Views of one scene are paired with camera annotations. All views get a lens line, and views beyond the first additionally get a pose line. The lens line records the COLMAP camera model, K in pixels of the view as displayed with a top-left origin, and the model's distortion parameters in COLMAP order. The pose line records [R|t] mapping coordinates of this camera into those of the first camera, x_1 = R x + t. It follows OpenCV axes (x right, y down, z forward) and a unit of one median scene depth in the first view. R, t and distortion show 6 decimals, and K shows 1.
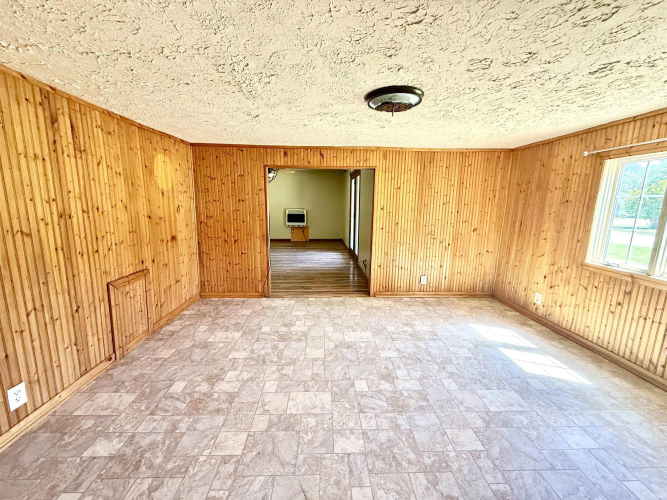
lens RADIAL K [[266.5, 0, 332.0], [0, 266.5, 249.2], [0, 0, 1]] dist [0.002347, 0.000042]
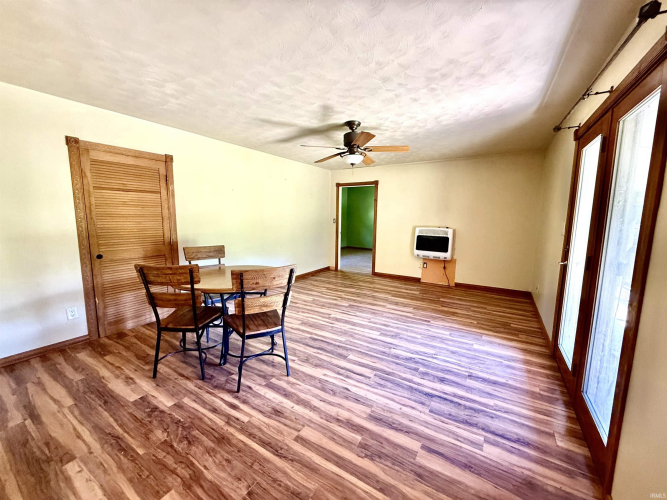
lens RADIAL K [[266.5, 0, 331.8], [0, 266.5, 248.3], [0, 0, 1]] dist [0.002347, 0.000042]
pose [[0.817589, 0.070856, -0.571426, 0.014721], [-0.096352, 0.995242, -0.014450, -0.077647], [0.567683, 0.066872, 0.820527, 0.412944]]
